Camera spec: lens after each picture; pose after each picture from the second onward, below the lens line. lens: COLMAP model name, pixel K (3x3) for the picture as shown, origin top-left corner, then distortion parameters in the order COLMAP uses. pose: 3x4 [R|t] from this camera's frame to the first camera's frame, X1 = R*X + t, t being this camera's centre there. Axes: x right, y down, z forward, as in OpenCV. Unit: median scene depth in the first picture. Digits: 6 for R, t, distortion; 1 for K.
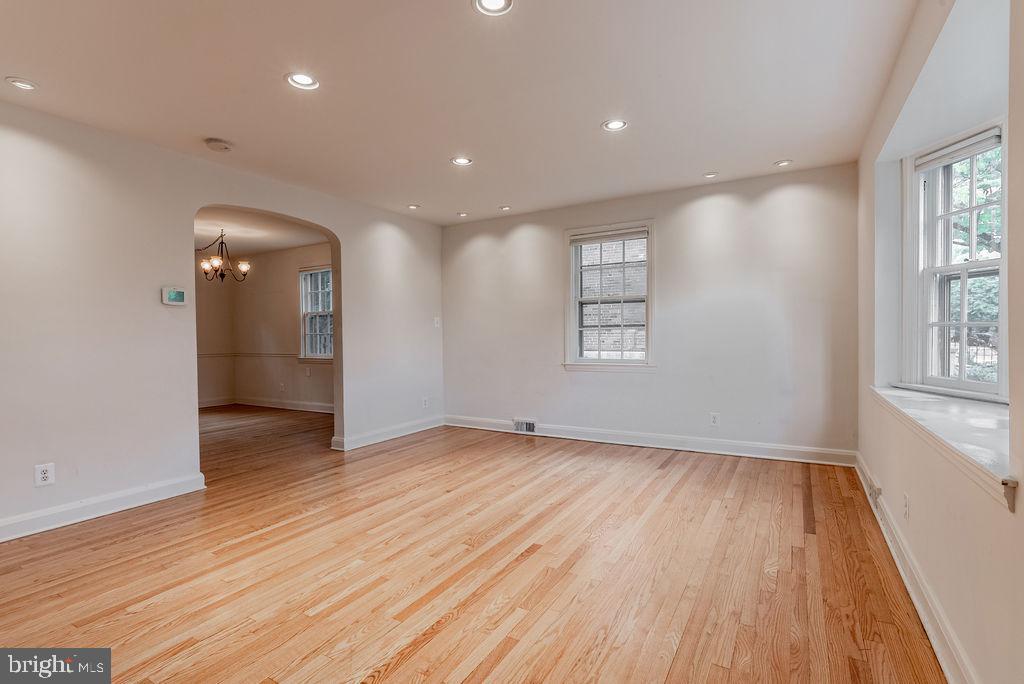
lens RADIAL K [[488.7, 0, 503.3], [0, 488.7, 338.2], [0, 0, 1]] dist [0.001333, -0.000044]
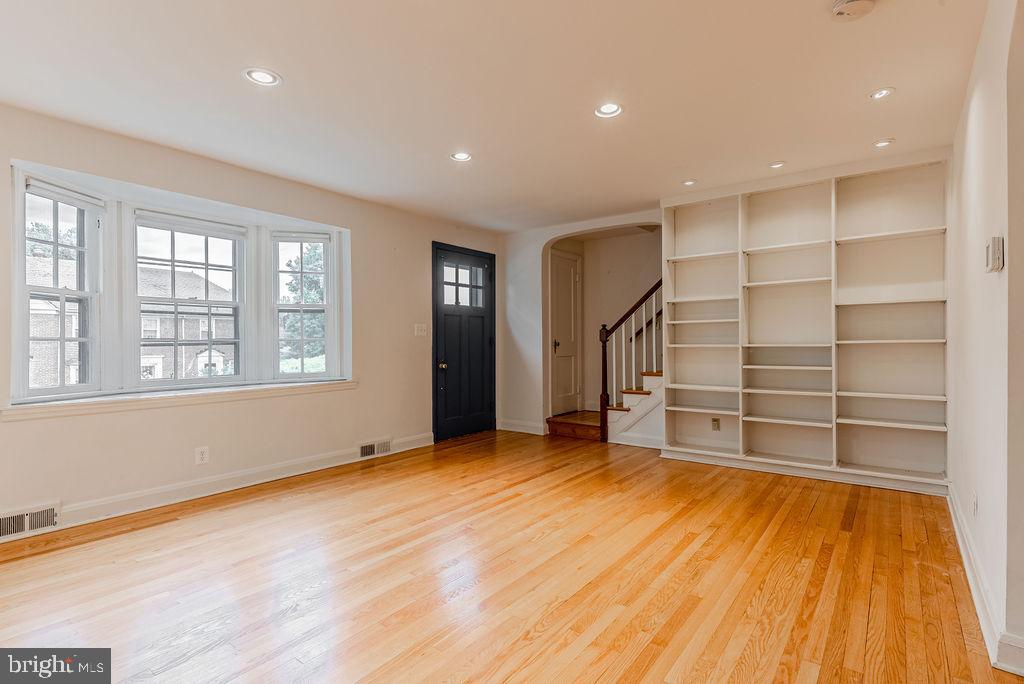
lens RADIAL K [[488.7, 0, 513.1], [0, 488.7, 343.7], [0, 0, 1]] dist [0.001333, -0.000044]
pose [[-0.992917, 0.017788, 0.117468, -0.190095], [0.019240, 0.999752, 0.011239, -0.007113], [-0.117238, 0.013419, -0.993013, 1.286110]]
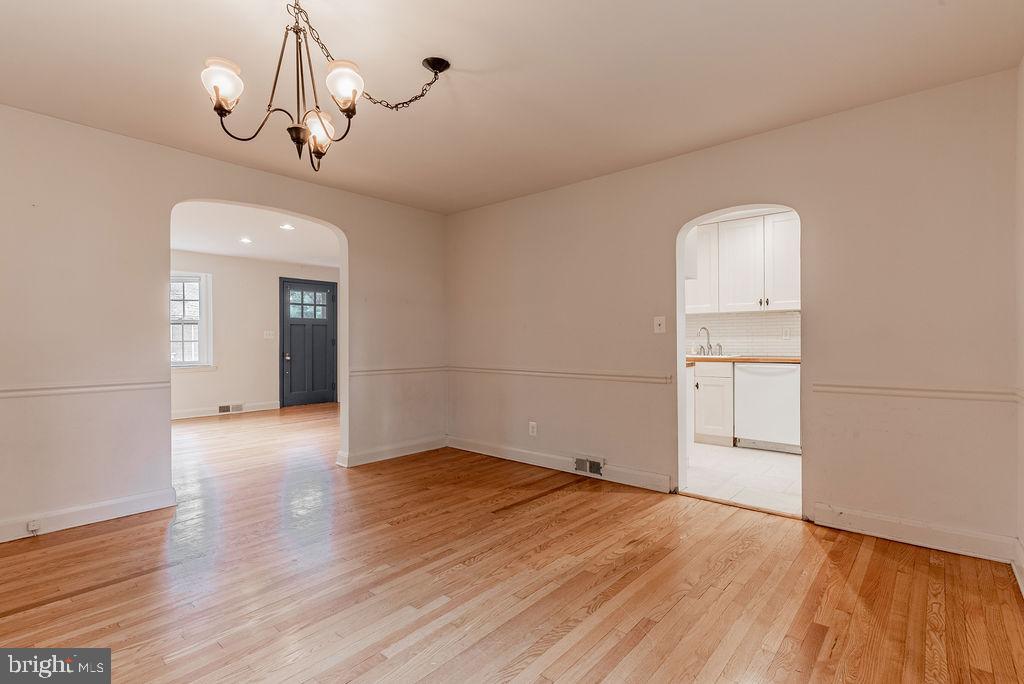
lens RADIAL K [[488.7, 0, 509.5], [0, 488.7, 342.9], [0, 0, 1]] dist [0.001333, -0.000044]
pose [[-0.985107, 0.019447, 0.170840, -1.070847], [0.021569, 0.999711, 0.010576, -0.000439], [-0.170585, 0.014103, -0.985242, 1.819253]]
